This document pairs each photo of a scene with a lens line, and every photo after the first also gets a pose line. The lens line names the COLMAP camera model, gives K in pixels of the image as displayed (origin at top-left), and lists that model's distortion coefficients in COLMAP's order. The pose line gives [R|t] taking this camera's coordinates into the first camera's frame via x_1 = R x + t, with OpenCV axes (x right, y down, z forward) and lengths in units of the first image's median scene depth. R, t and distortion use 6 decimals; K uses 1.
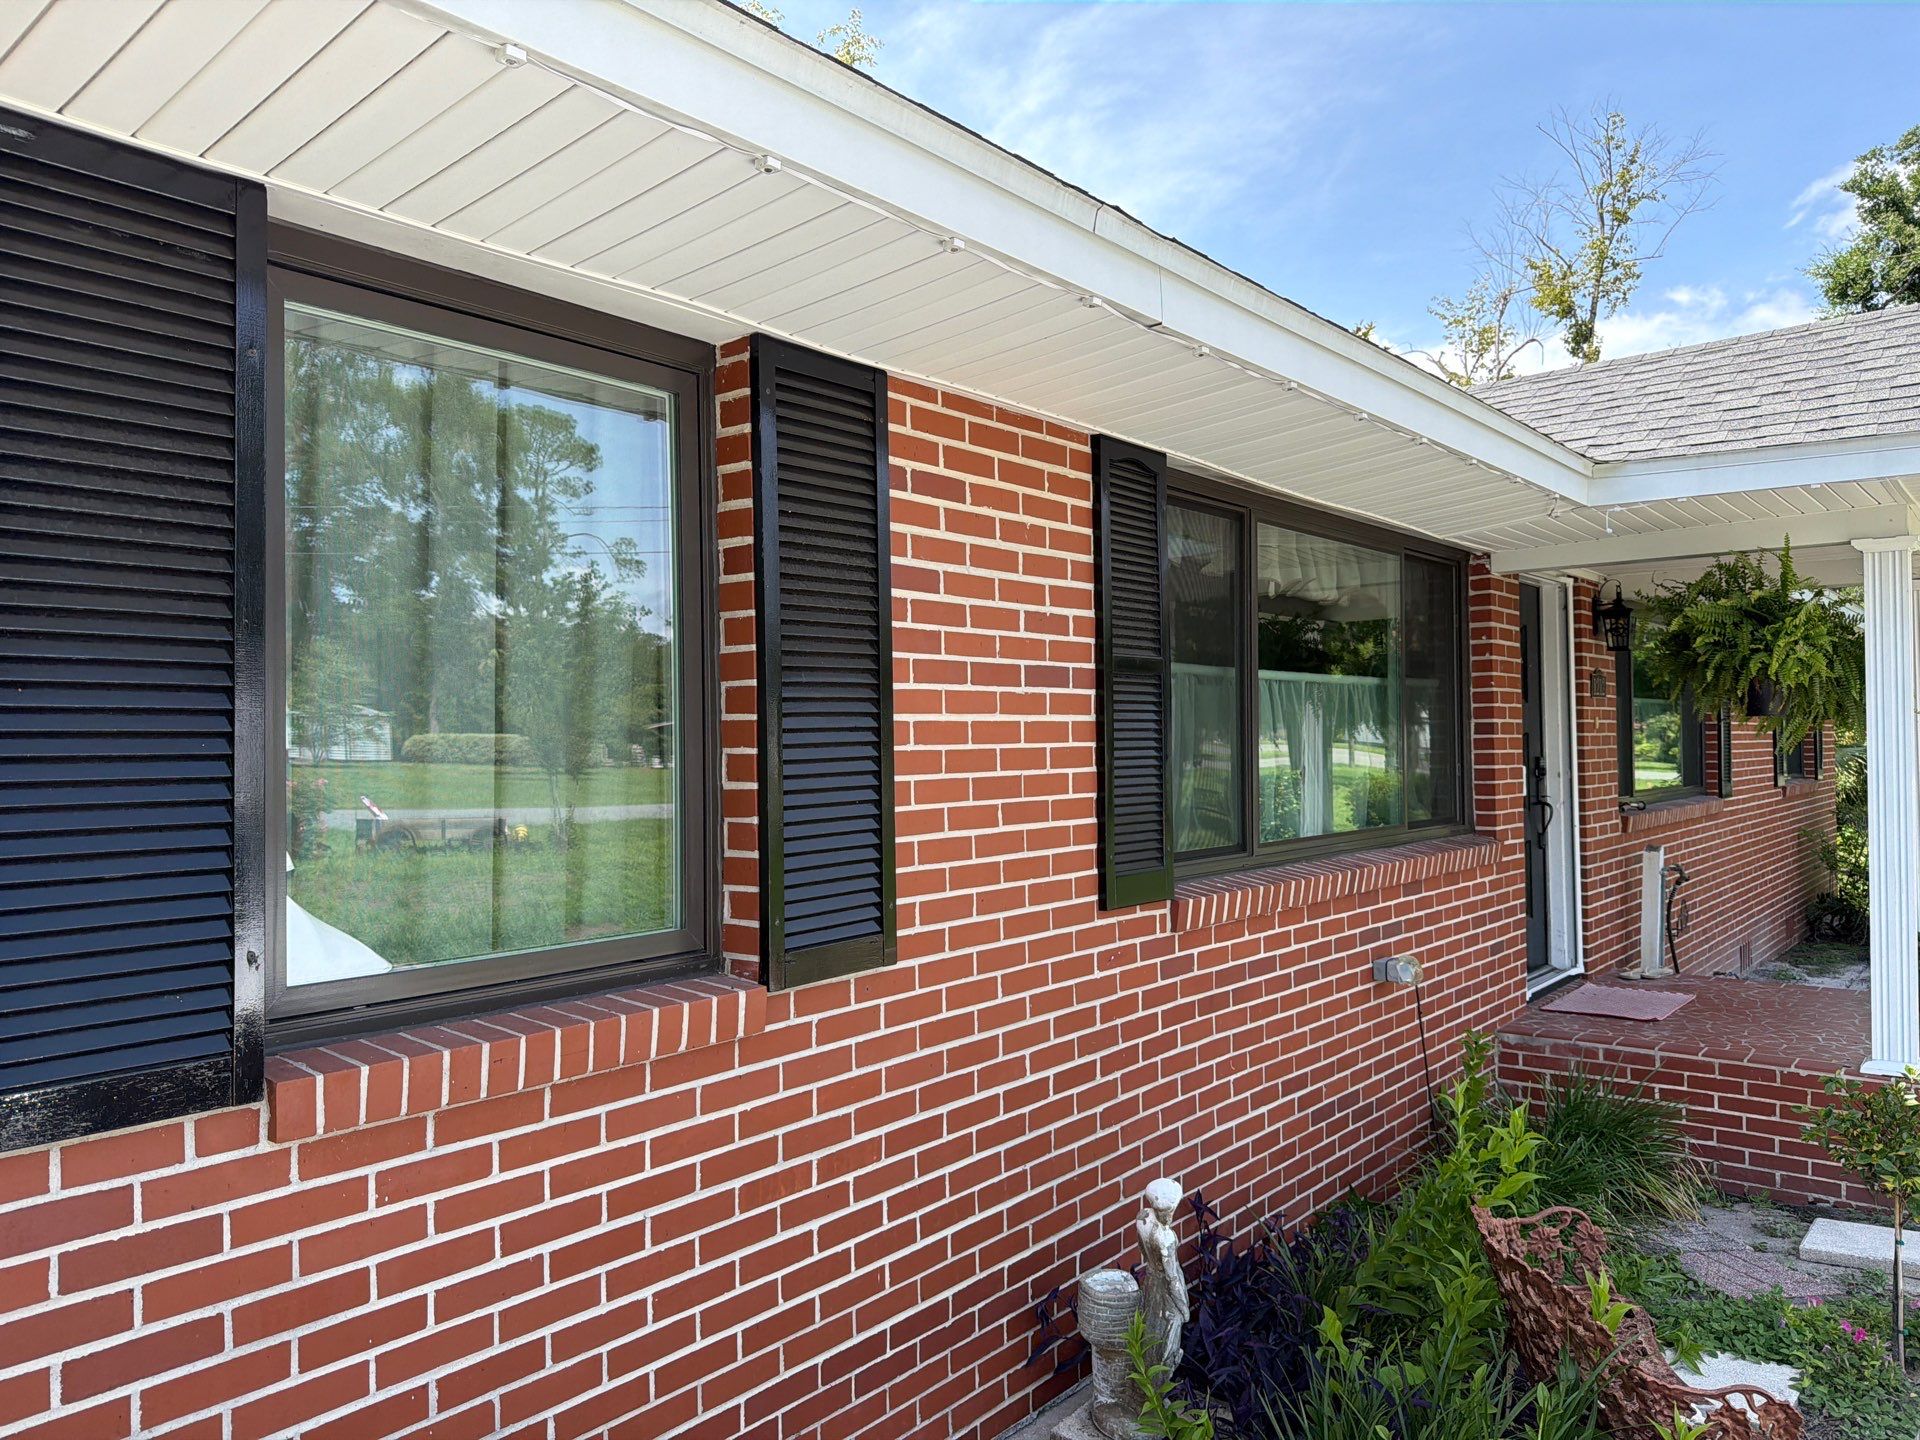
lens RADIAL K [[1348.9, 0, 979.6], [0, 1348.9, 728.9], [0, 0, 1]] dist [0.022150, -0.034753]
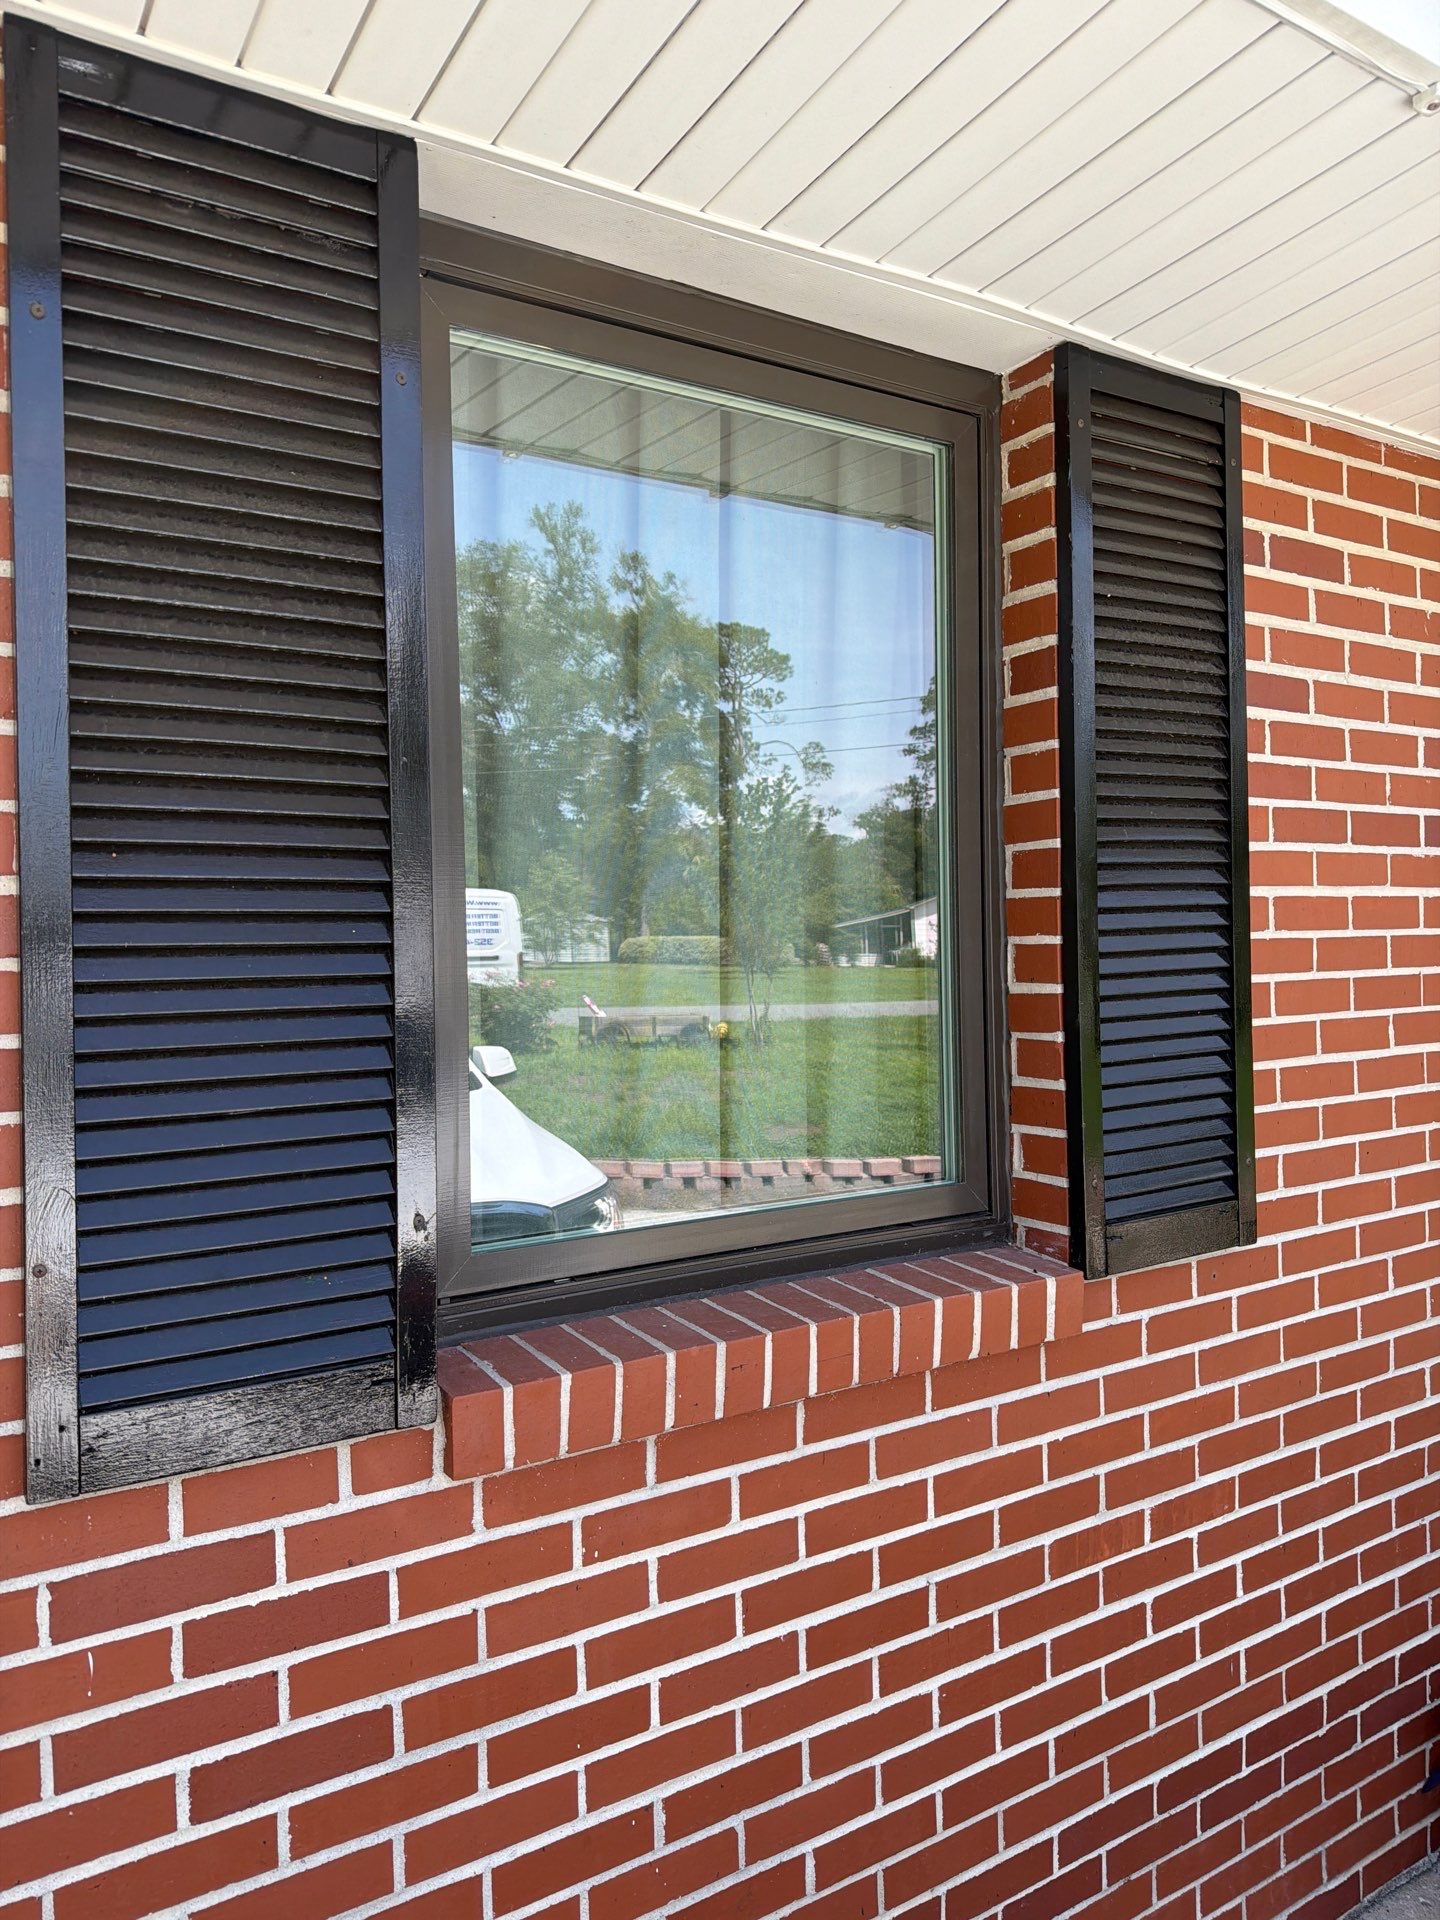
lens RADIAL K [[1348.9, 0, 720.0], [0, 1348.9, 960.0], [0, 0, 1]] dist [0.022150, -0.034753]
pose [[0.946624, -0.006376, -0.322276, -0.108238], [0.014057, 0.999670, 0.021511, 0.010448], [0.322033, -0.024893, 0.946401, 0.265942]]
